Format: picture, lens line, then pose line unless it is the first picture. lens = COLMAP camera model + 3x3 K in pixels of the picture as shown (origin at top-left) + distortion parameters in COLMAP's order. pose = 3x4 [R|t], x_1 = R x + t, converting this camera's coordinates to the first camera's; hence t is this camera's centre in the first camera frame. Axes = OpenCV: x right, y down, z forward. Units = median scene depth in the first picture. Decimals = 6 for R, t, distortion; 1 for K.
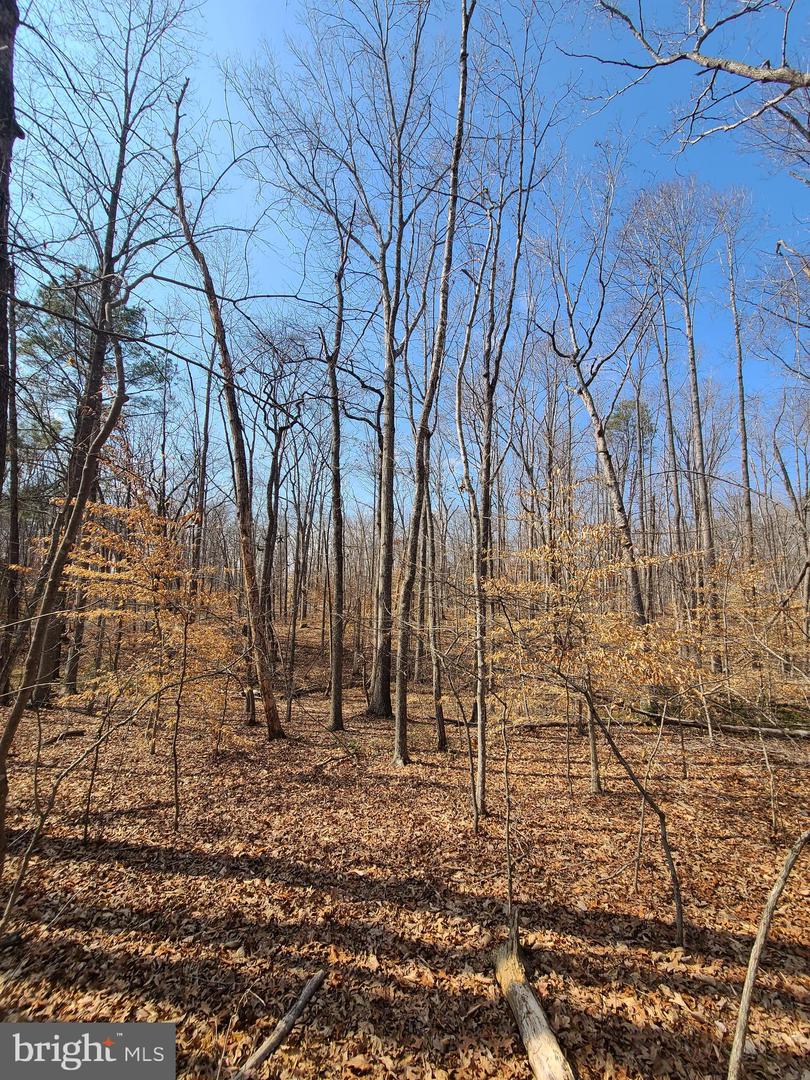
lens RADIAL K [[441.5, 0, 392.5], [0, 441.5, 551.3], [0, 0, 1]] dist [-0.002831, -0.001209]
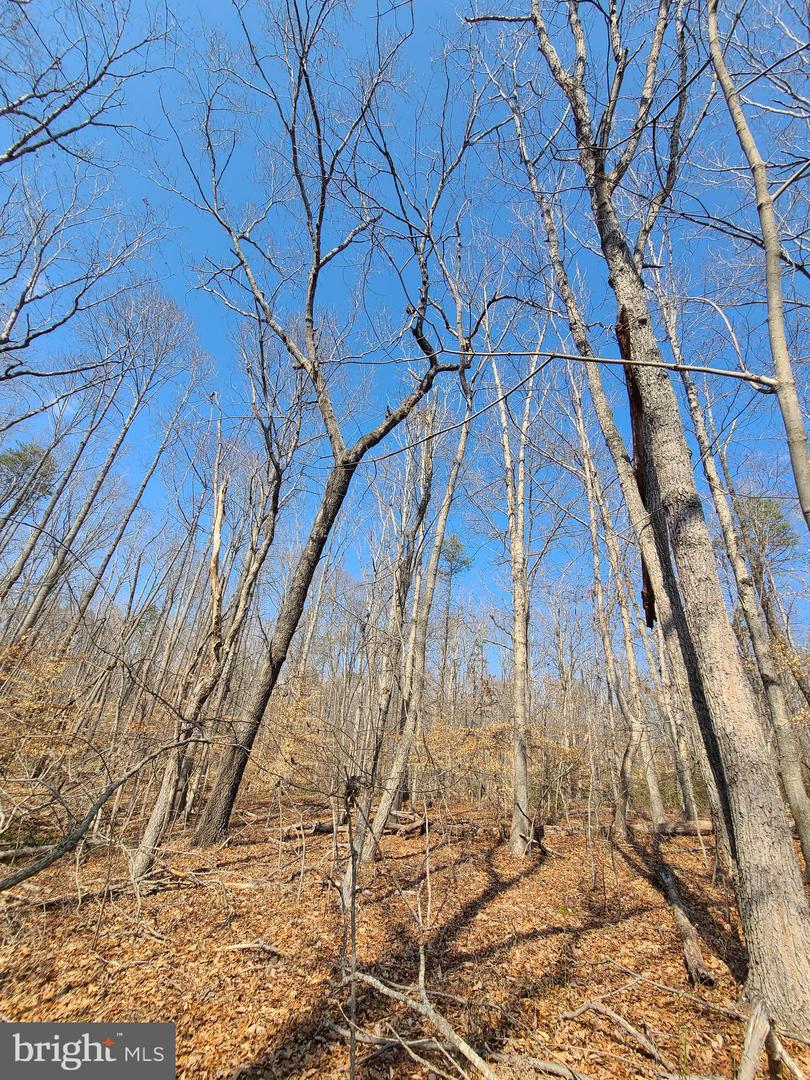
lens RADIAL K [[428.9, 0, 392.7], [0, 428.9, 541.3], [0, 0, 1]] dist [0.021946, -0.000193]
pose [[0.240157, 0.457484, 0.856174, 0.105958], [-0.242926, 0.882245, -0.403274, 0.023905], [-0.939847, -0.111138, 0.323012, 0.062475]]
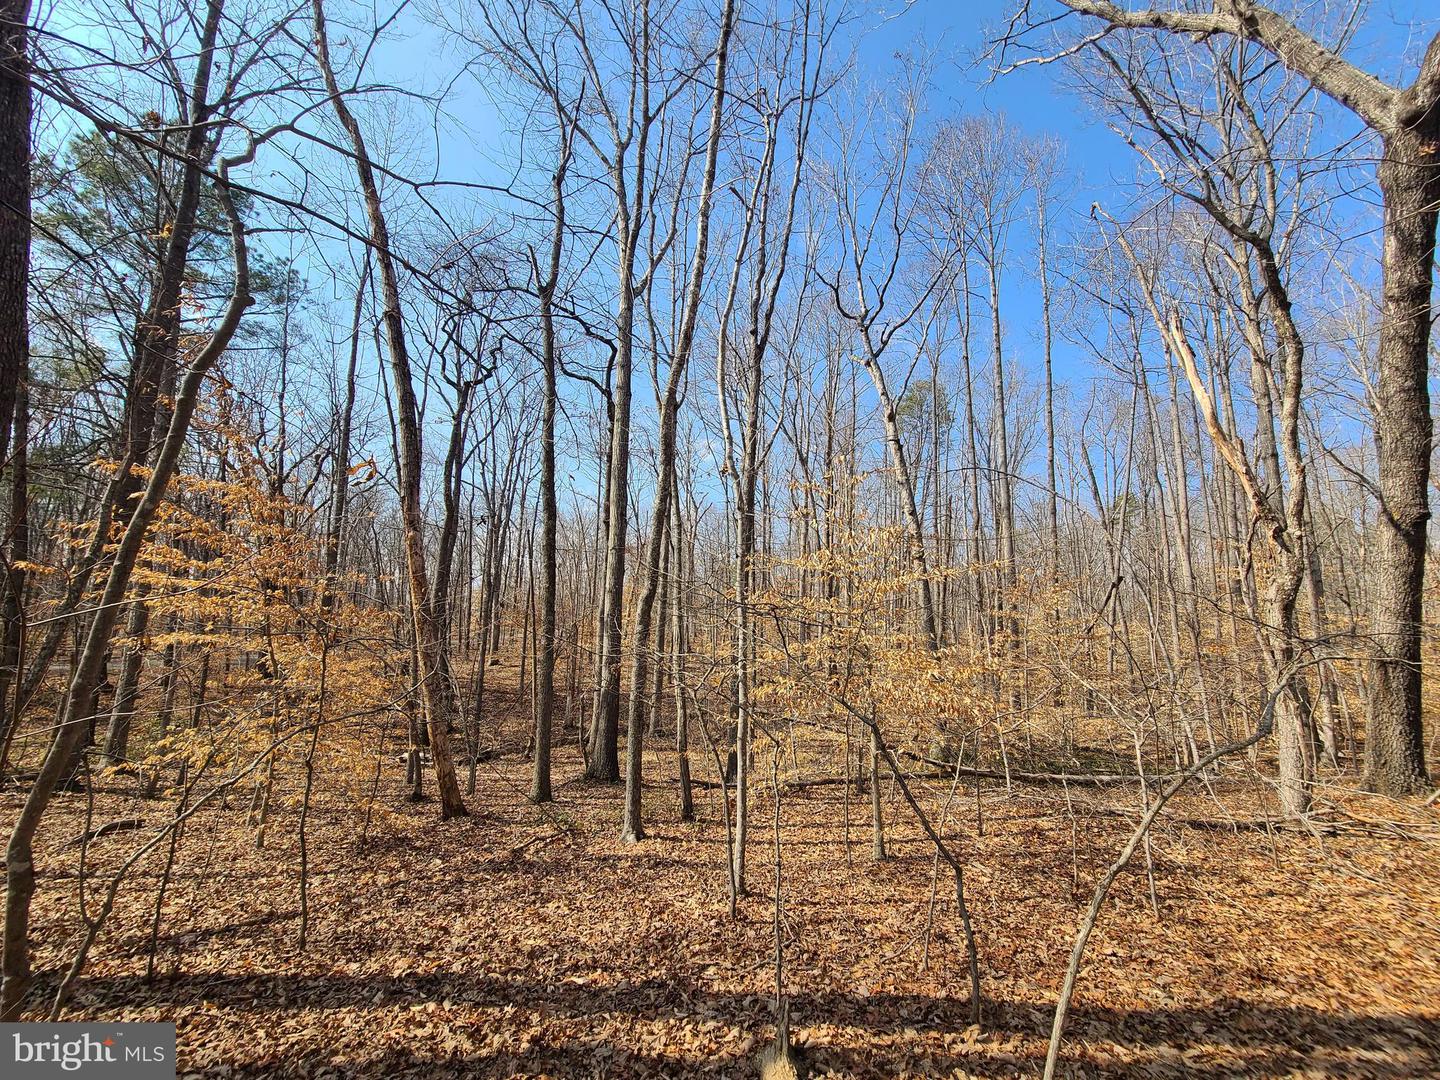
lens RADIAL K [[588.6, 0, 723.7], [0, 588.6, 563.4], [0, 0, 1]] dist [-0.002831, -0.001209]
pose [[0.985130, 0.021665, 0.170437, -0.006440], [-0.021695, 0.999763, -0.001686, 0.009325], [-0.170433, -0.002037, 0.985367, -0.003716]]
